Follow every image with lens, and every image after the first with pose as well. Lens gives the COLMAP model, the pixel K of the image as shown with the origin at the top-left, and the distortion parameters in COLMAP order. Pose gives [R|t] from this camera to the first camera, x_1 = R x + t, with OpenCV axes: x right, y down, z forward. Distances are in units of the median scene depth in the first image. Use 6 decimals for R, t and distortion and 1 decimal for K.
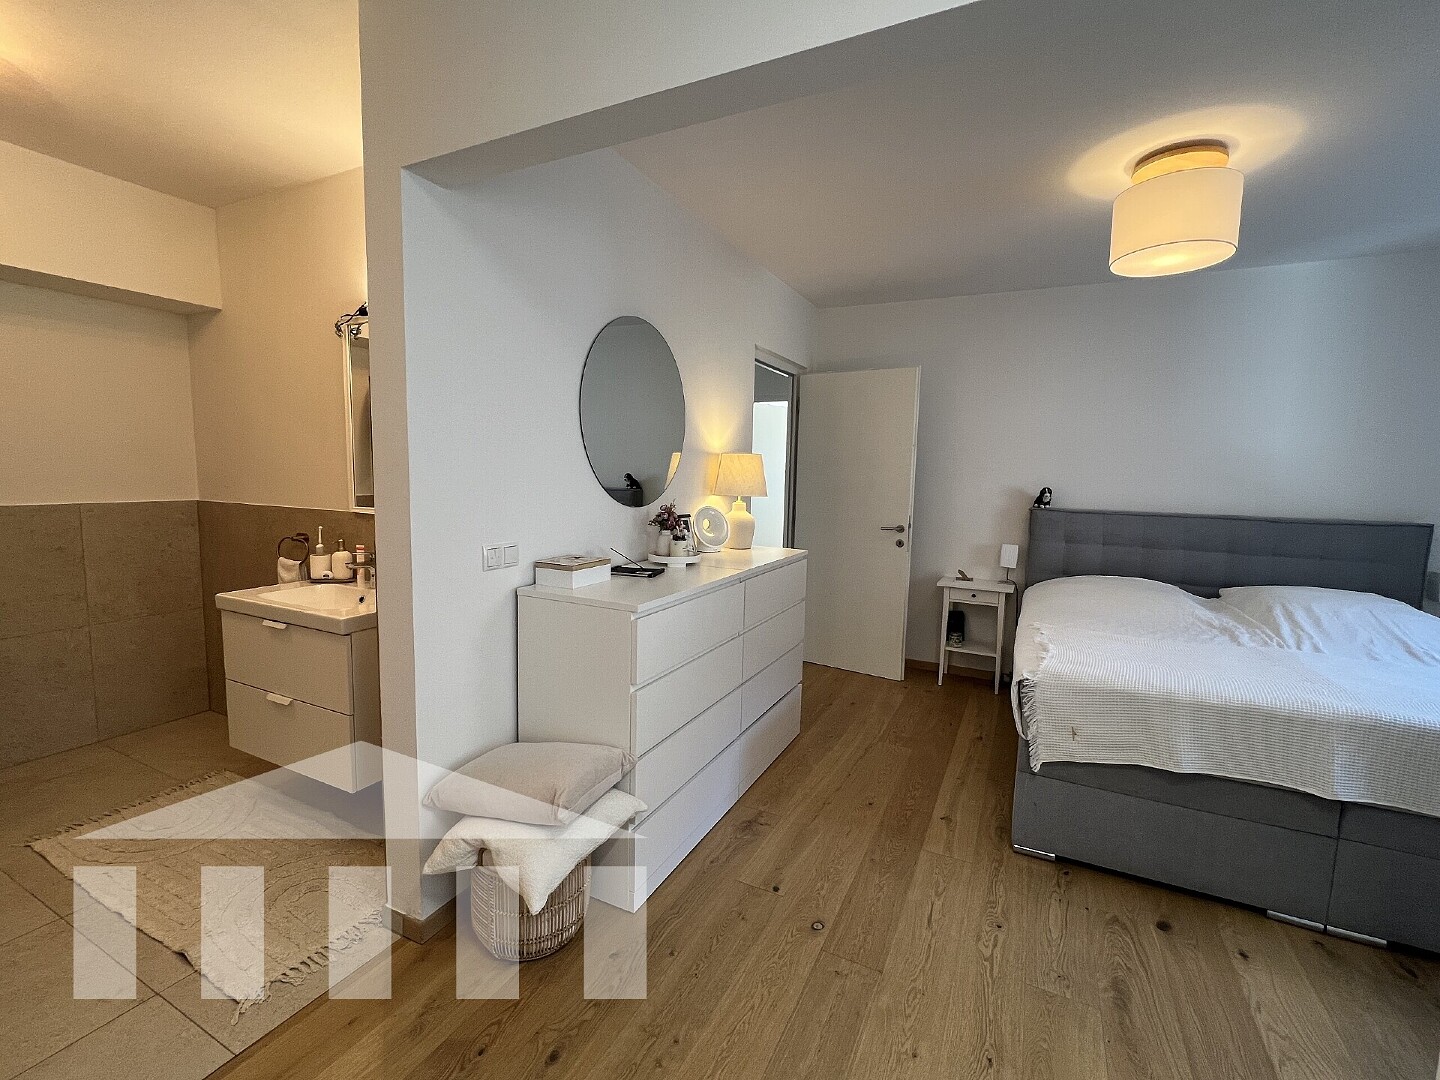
lens RADIAL K [[631.7, 0, 712.7], [0, 631.7, 538.5], [0, 0, 1]] dist [-0.001126, -0.001439]
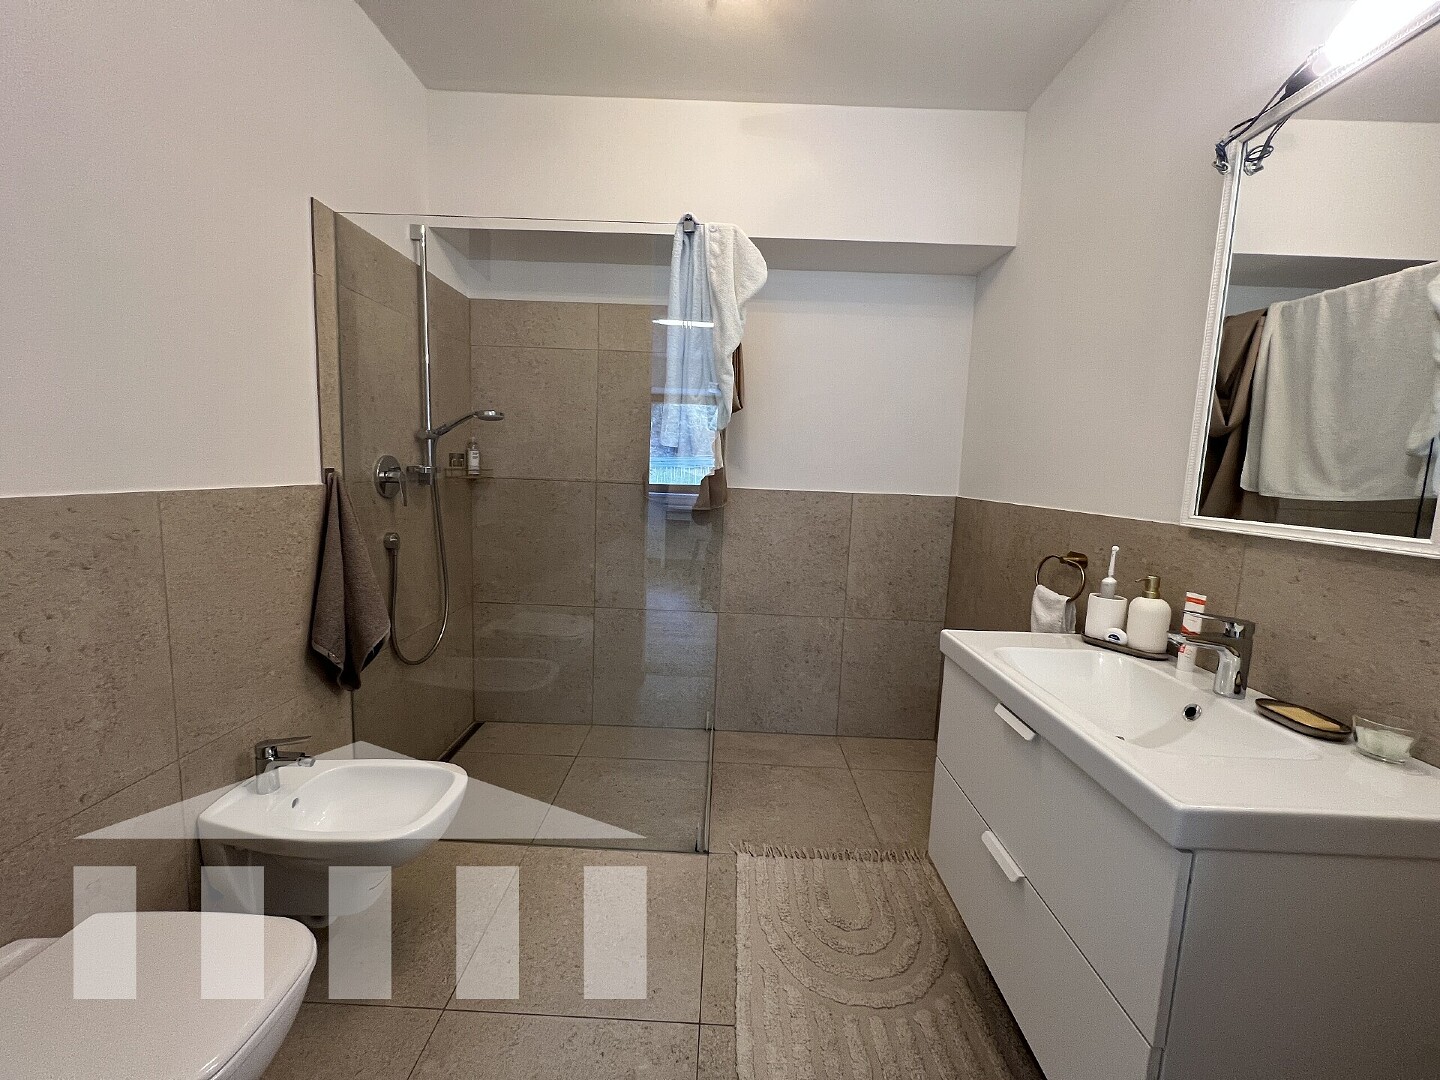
lens RADIAL K [[573.5, 0, 726.9], [0, 573.5, 533.8], [0, 0, 1]] dist [0.000937, -0.001111]
pose [[0.452184, 0.099852, -0.886318, -0.329412], [-0.128391, 0.990651, 0.046103, -0.009292], [0.882635, 0.092949, 0.460777, 0.462516]]
